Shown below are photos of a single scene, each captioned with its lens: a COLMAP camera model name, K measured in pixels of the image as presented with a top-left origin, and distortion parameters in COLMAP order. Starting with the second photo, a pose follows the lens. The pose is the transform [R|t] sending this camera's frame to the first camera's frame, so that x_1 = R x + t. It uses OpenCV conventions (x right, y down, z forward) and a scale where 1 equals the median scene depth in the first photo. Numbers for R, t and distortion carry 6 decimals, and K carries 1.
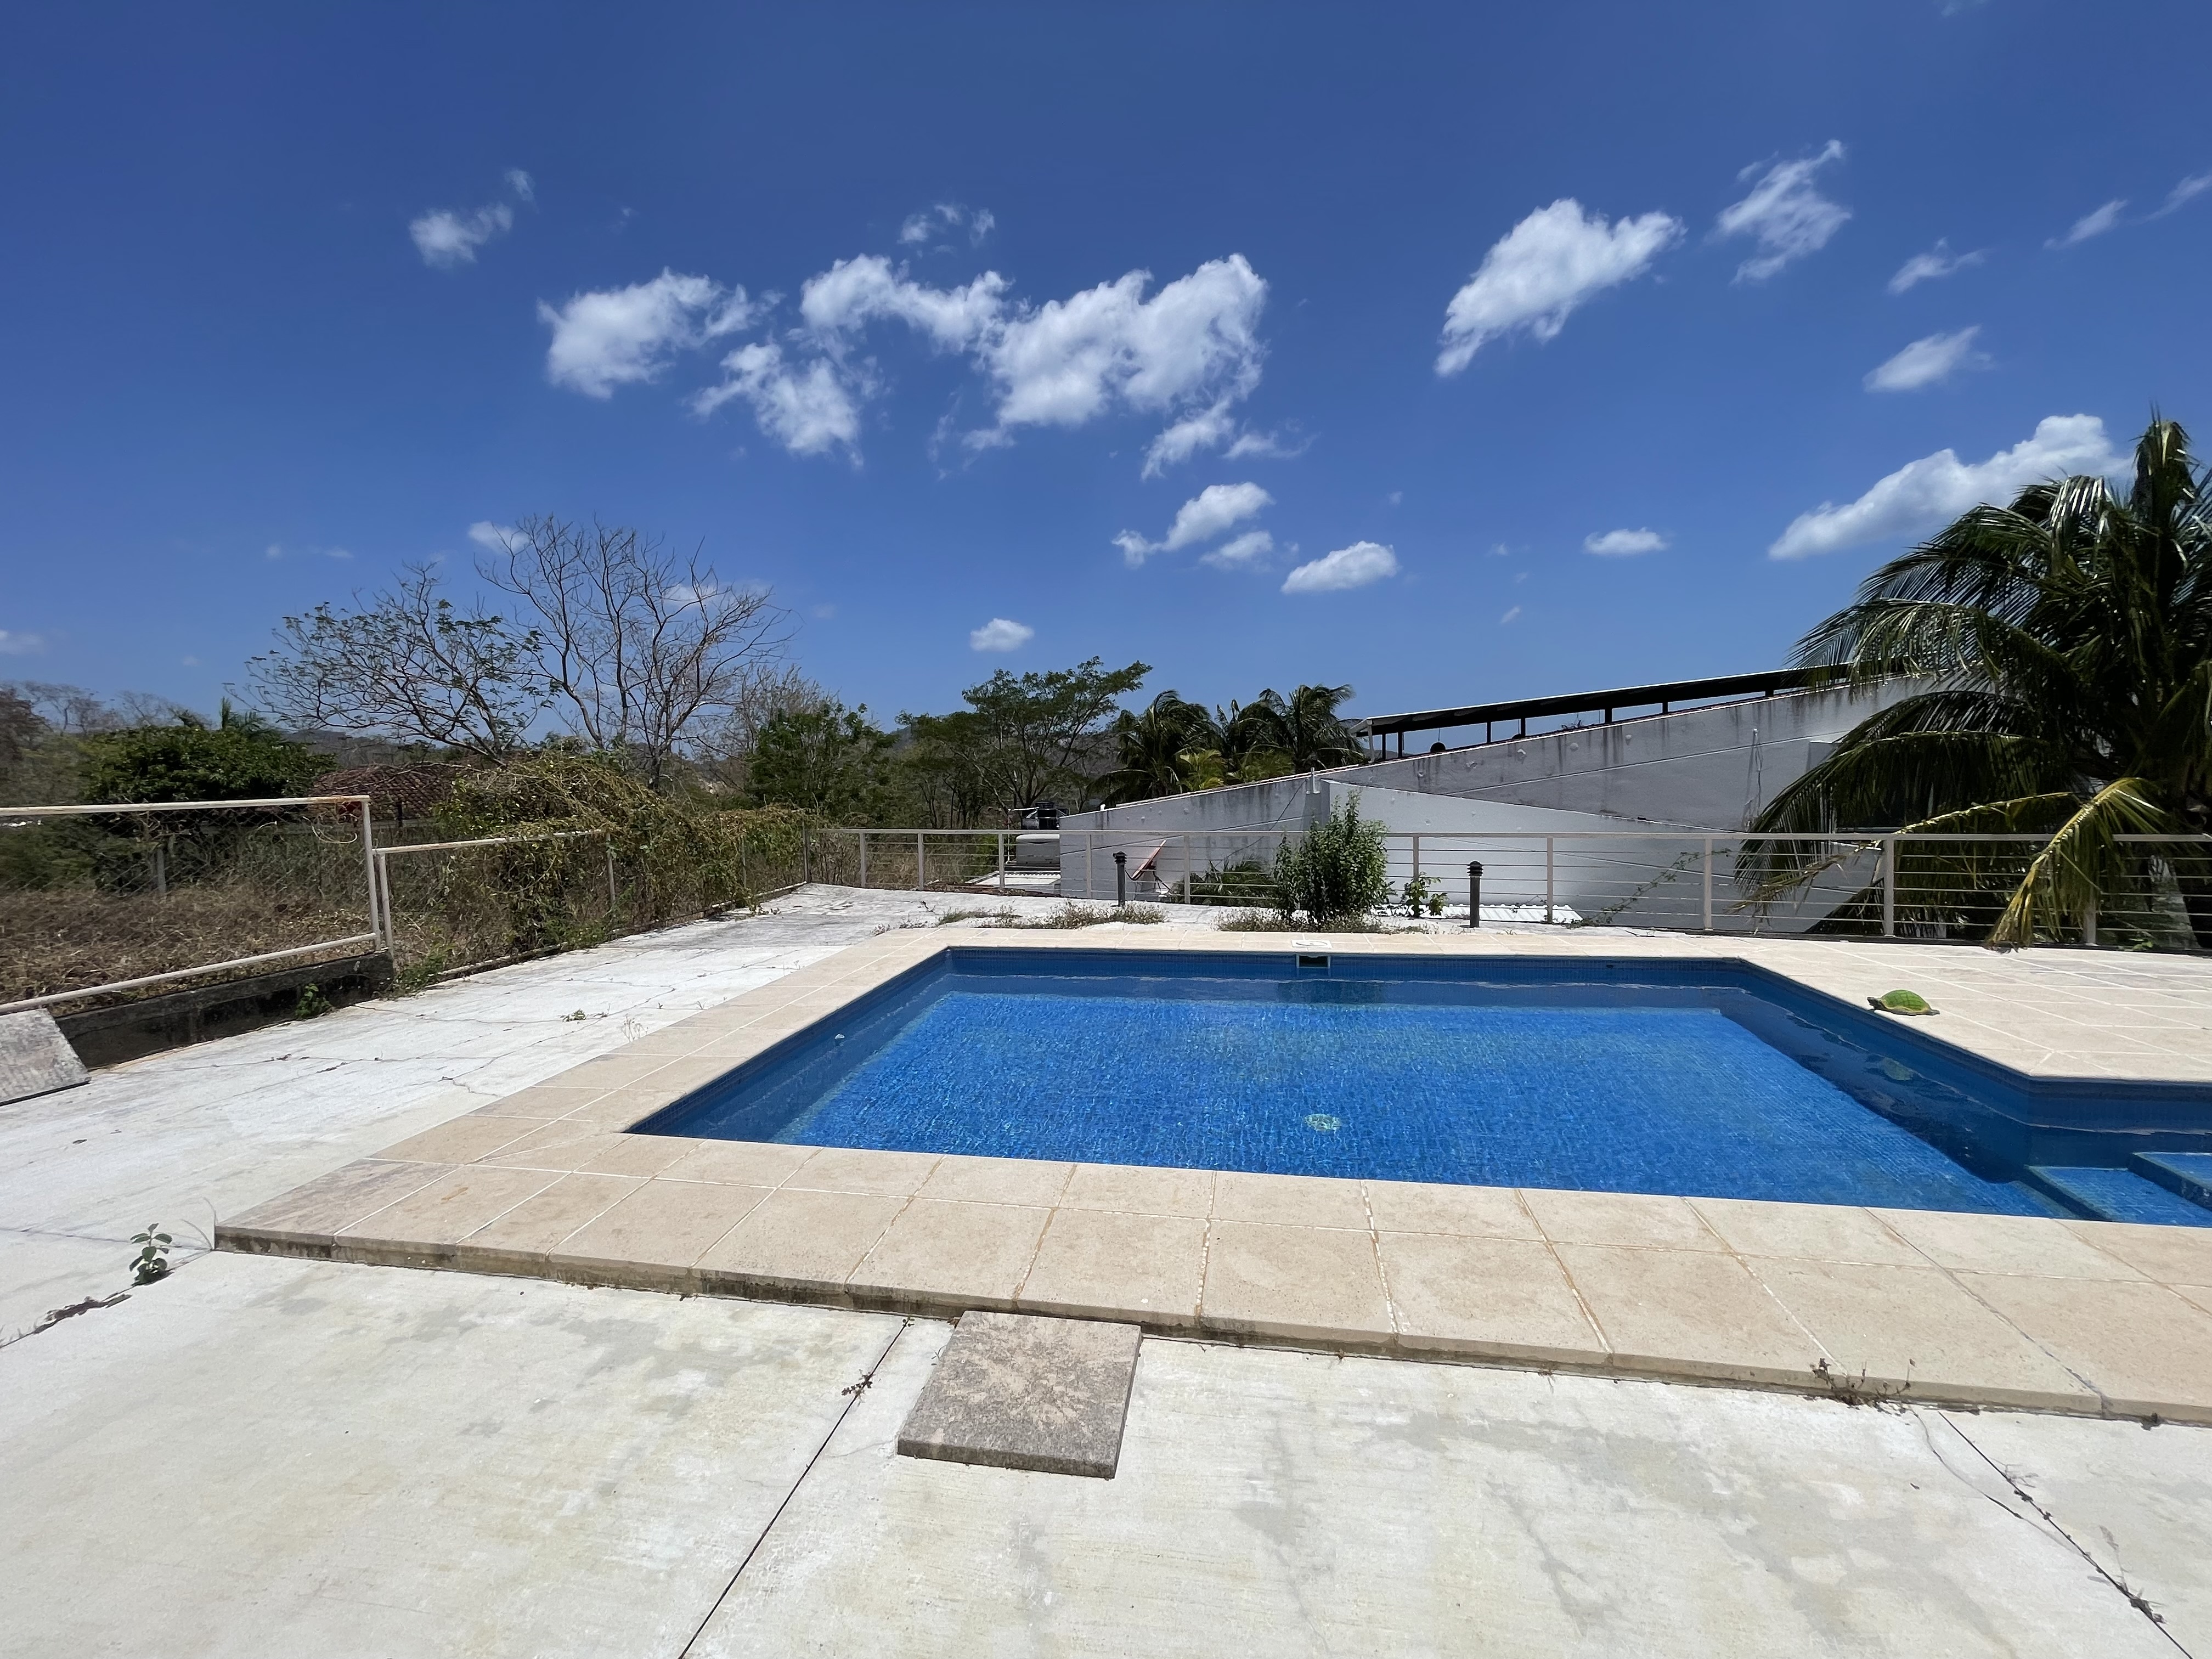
lens RADIAL K [[899.4, 0, 1093.2], [0, 899.4, 824.1], [0, 0, 1]] dist [0.000741, 0.000146]
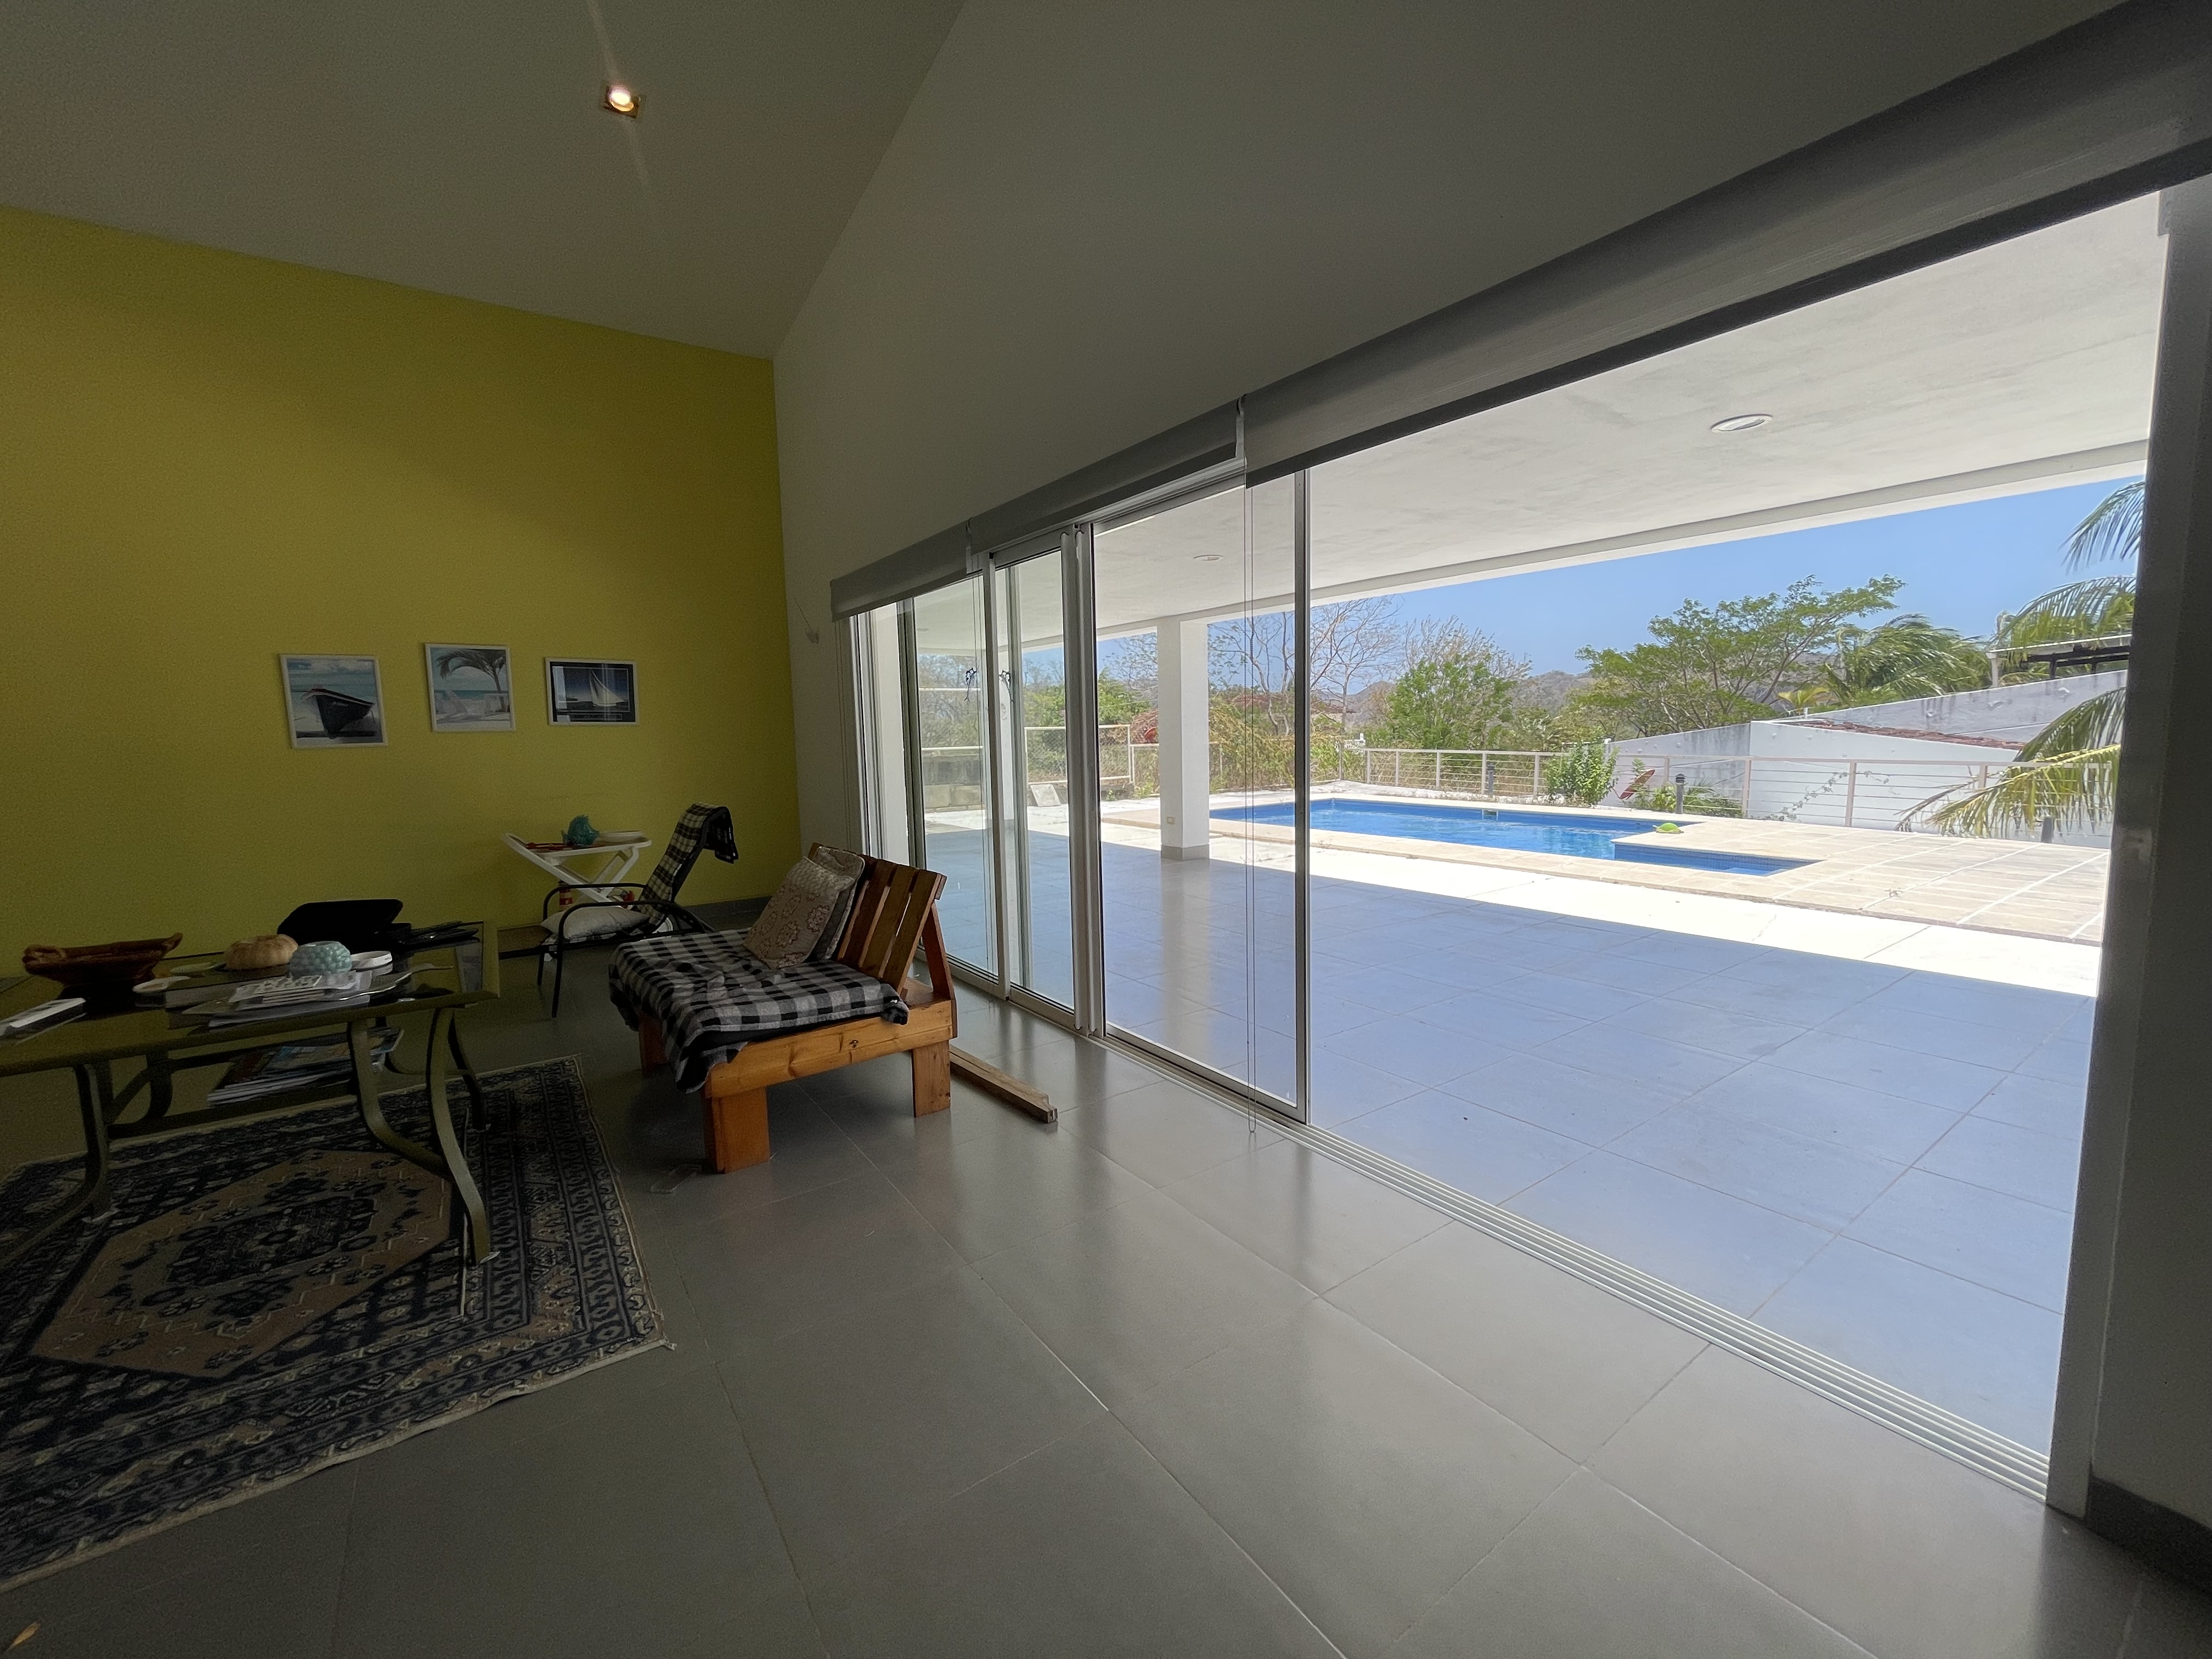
lens RADIAL K [[899.4, 0, 1107.5], [0, 899.4, 824.5], [0, 0, 1]] dist [0.000741, 0.000146]
pose [[0.728942, 0.082071, -0.679639, 0.118398], [-0.034048, 0.995905, 0.083745, 0.005031], [0.683729, -0.037905, 0.728751, -0.120360]]
